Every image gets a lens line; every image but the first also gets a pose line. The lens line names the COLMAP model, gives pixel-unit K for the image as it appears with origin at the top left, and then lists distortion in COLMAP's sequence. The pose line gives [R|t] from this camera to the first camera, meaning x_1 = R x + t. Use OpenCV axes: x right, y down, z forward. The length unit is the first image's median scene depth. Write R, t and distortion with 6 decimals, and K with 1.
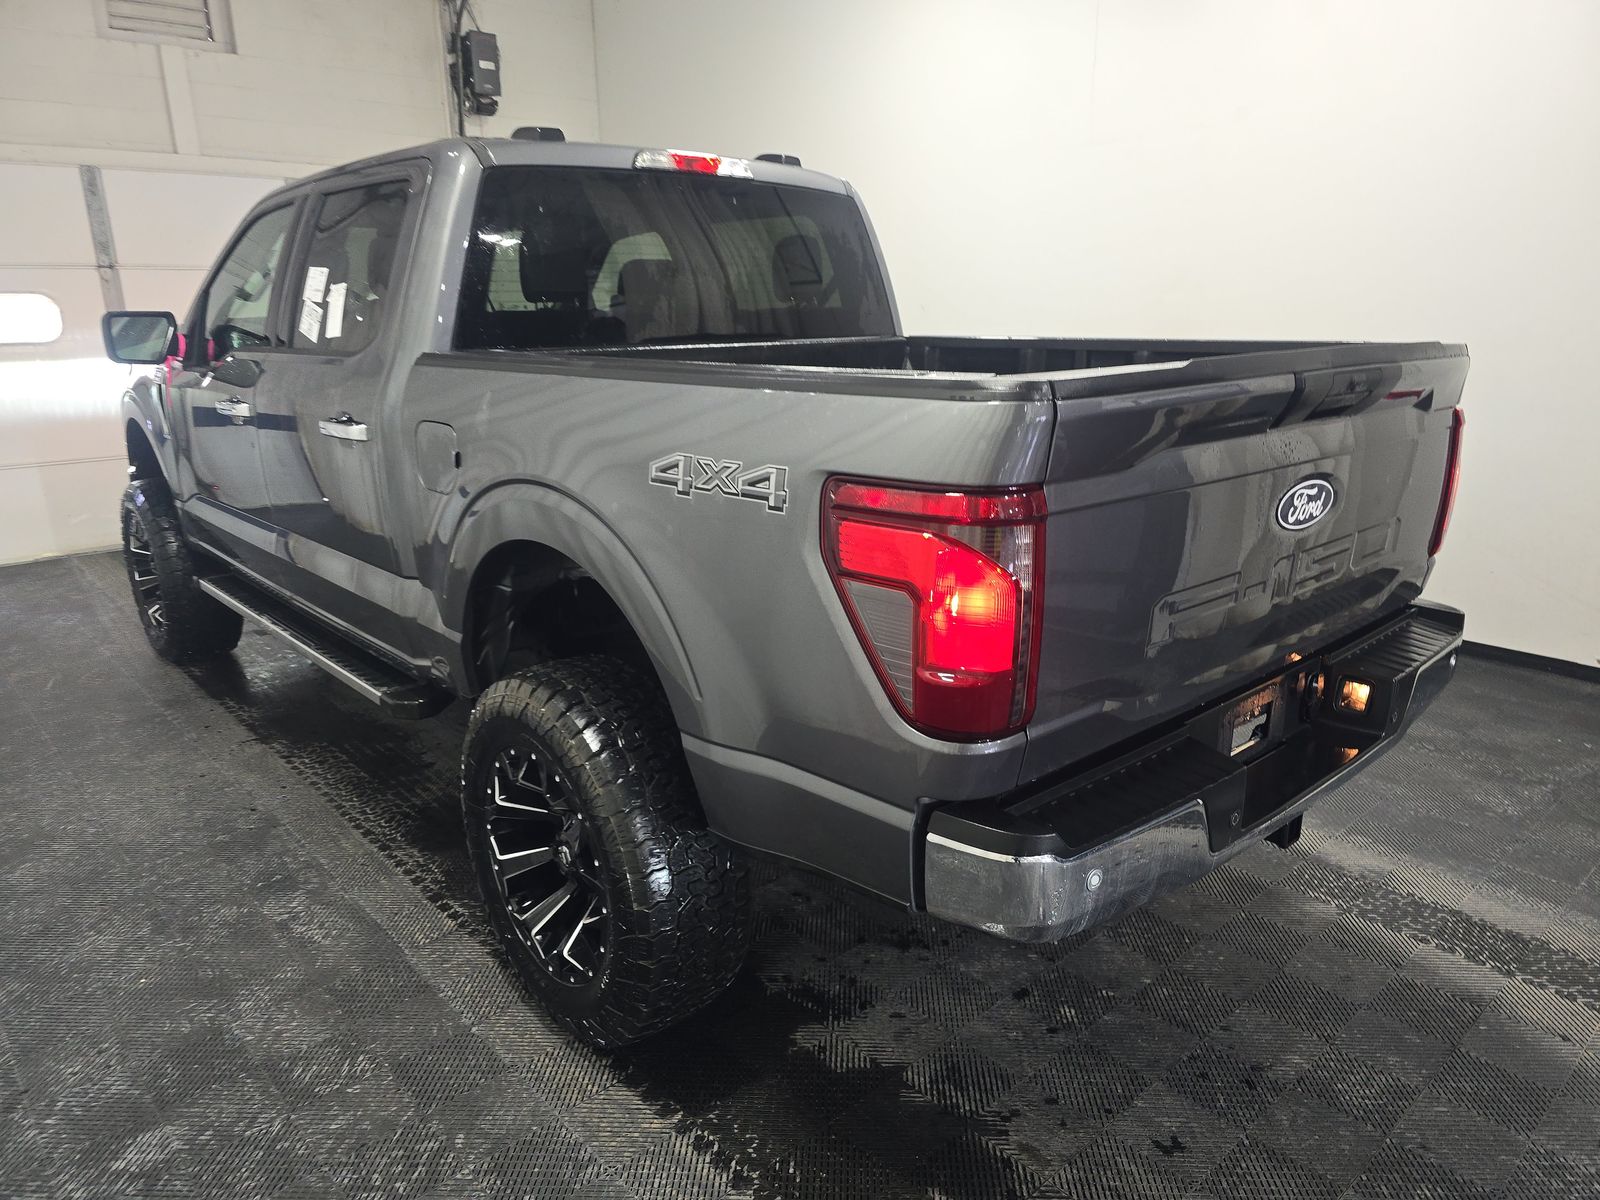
lens RADIAL K [[1075.8, 0, 800.0], [0, 1075.8, 600.0], [0, 0, 1]] dist [0.062402, -0.058656]
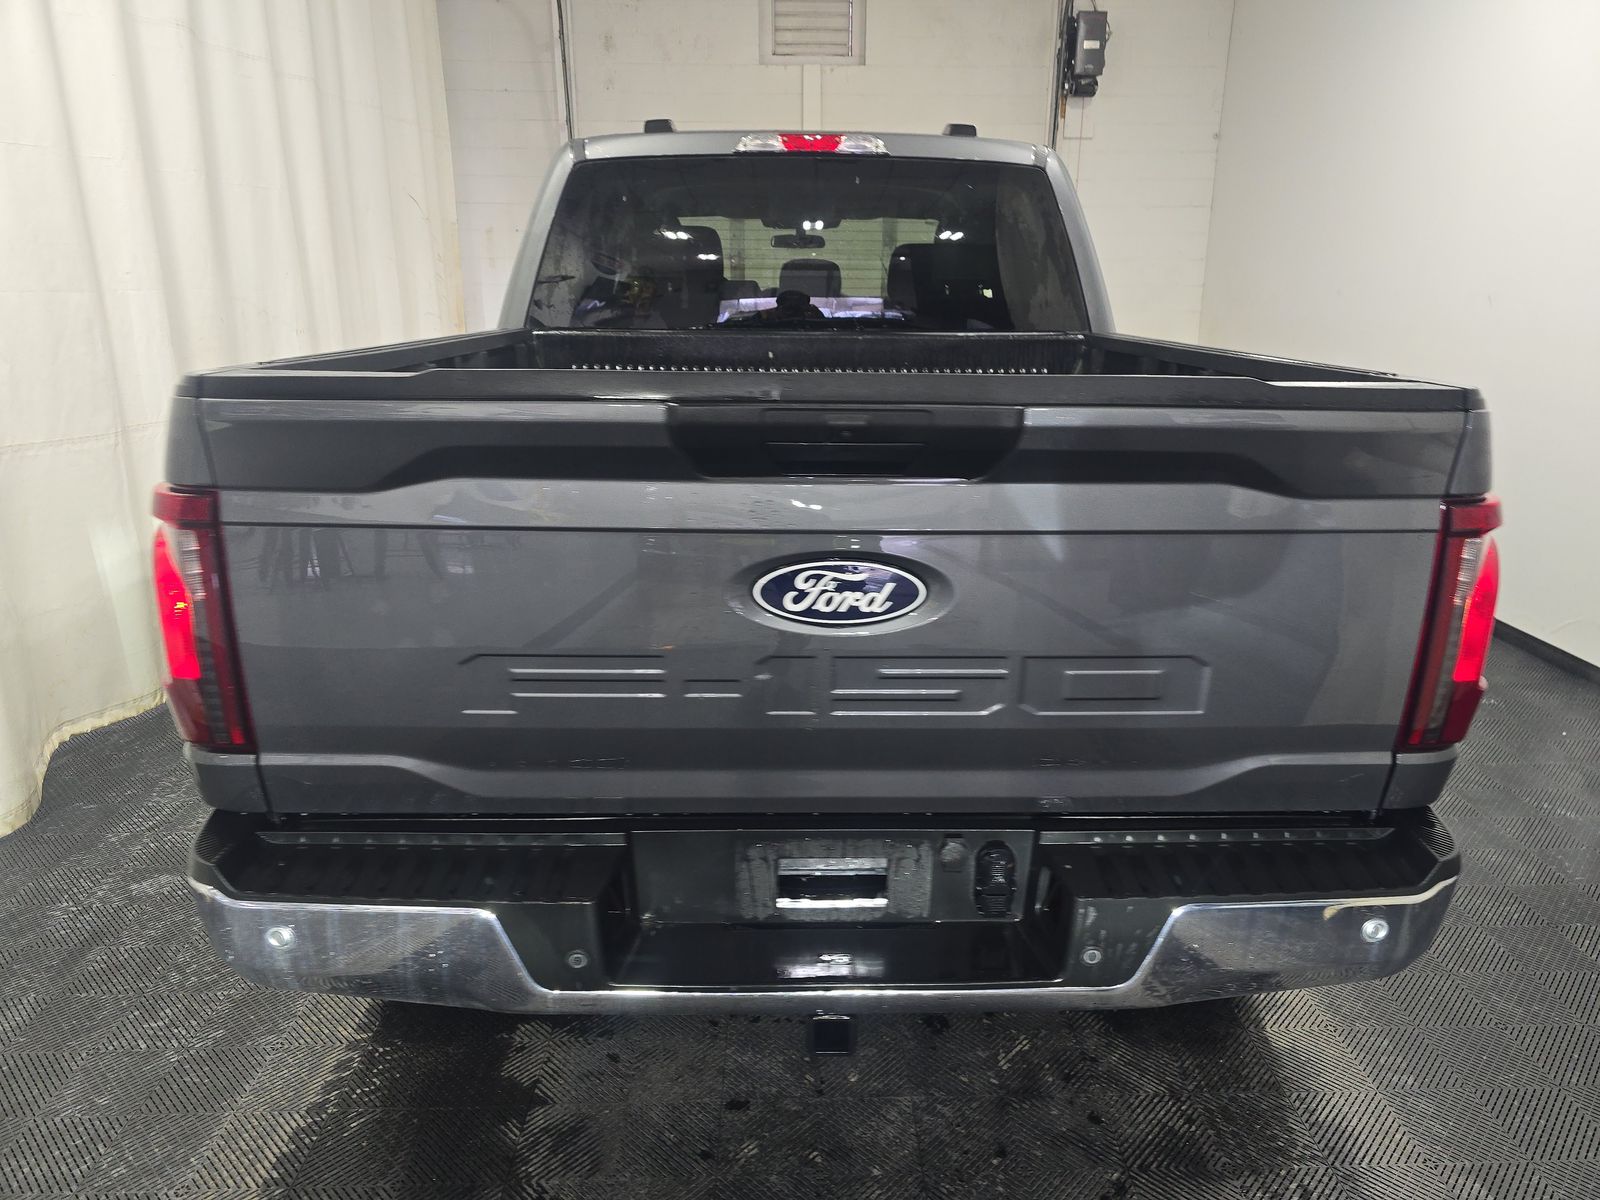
lens RADIAL K [[1070.1, 0, 800.0], [0, 1070.1, 600.0], [0, 0, 1]] dist [0.011537, 0.006778]
pose [[0.760892, 0.195675, -0.618672, 0.241867], [-0.184592, 0.979328, 0.082718, -0.037522], [0.622069, 0.051263, 0.781283, 0.122561]]
